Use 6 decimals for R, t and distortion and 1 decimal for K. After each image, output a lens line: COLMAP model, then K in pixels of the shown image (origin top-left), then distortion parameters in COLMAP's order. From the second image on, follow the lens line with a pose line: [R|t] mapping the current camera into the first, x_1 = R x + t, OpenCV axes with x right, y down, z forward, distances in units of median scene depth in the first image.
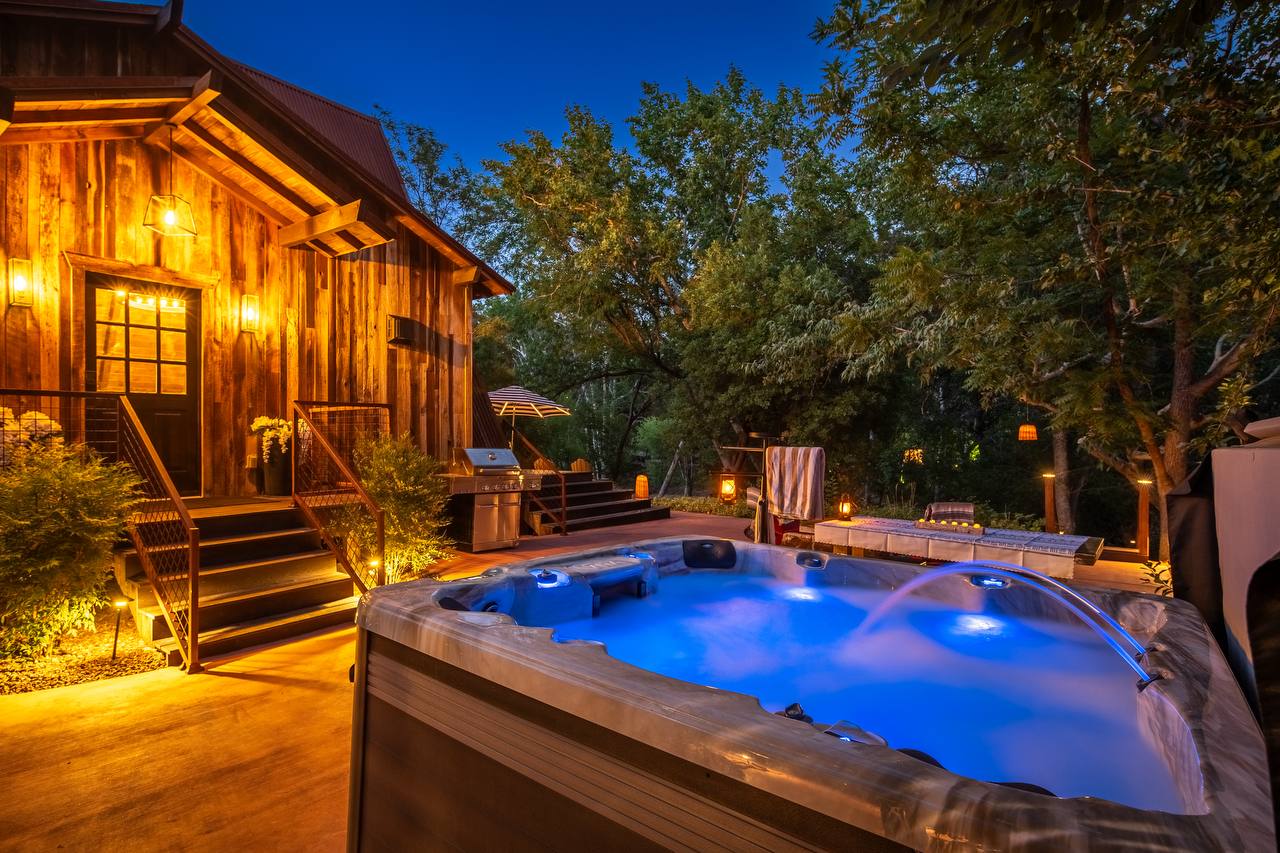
lens RADIAL K [[630.3, 0, 642.6], [0, 630.3, 432.7], [0, 0, 1]] dist [0.005846, -0.004720]
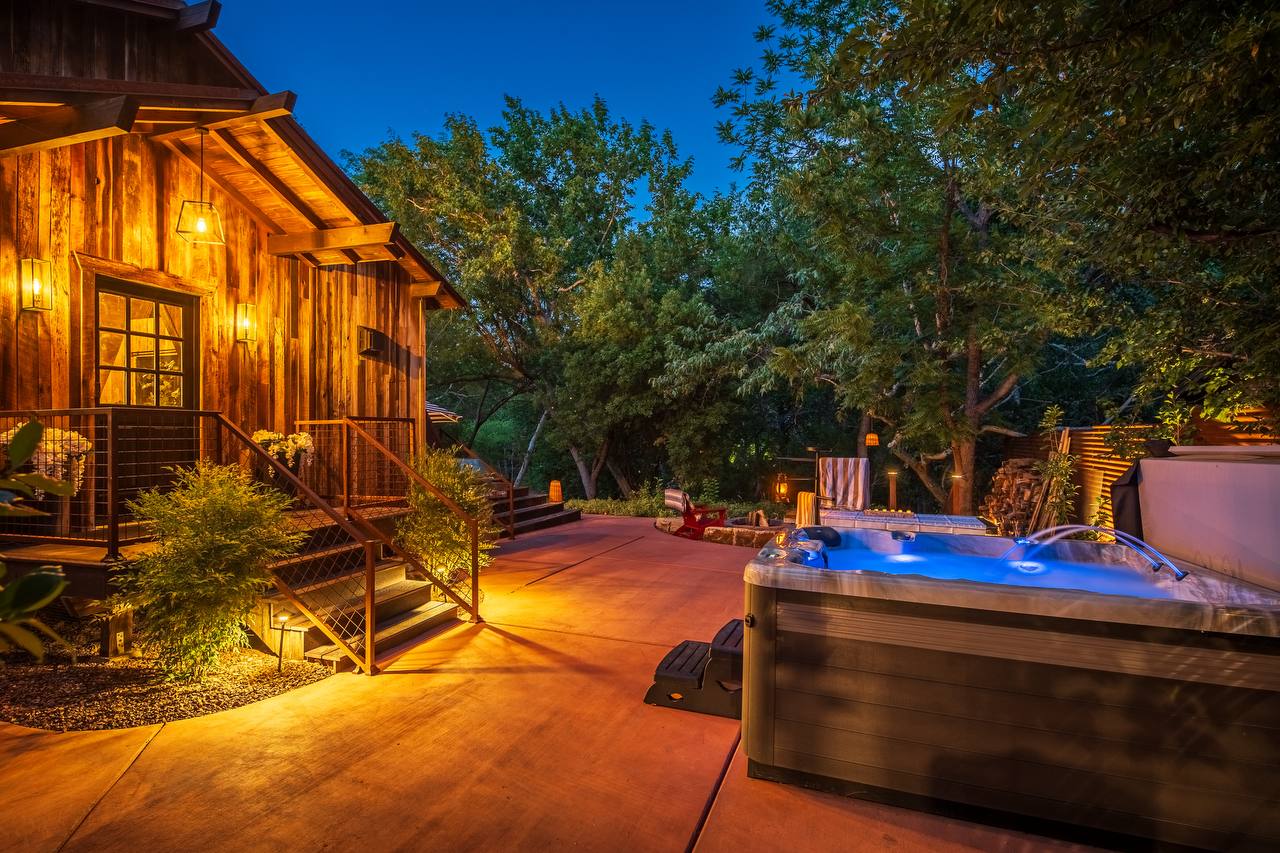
lens RADIAL K [[630.3, 0, 637.7], [0, 630.3, 428.4], [0, 0, 1]] dist [0.005846, -0.004720]
pose [[0.952477, 0.000684, 0.304610, -0.354732], [0.002716, 0.999939, -0.010736, -0.016268], [-0.304598, 0.011053, 0.952417, -0.099803]]
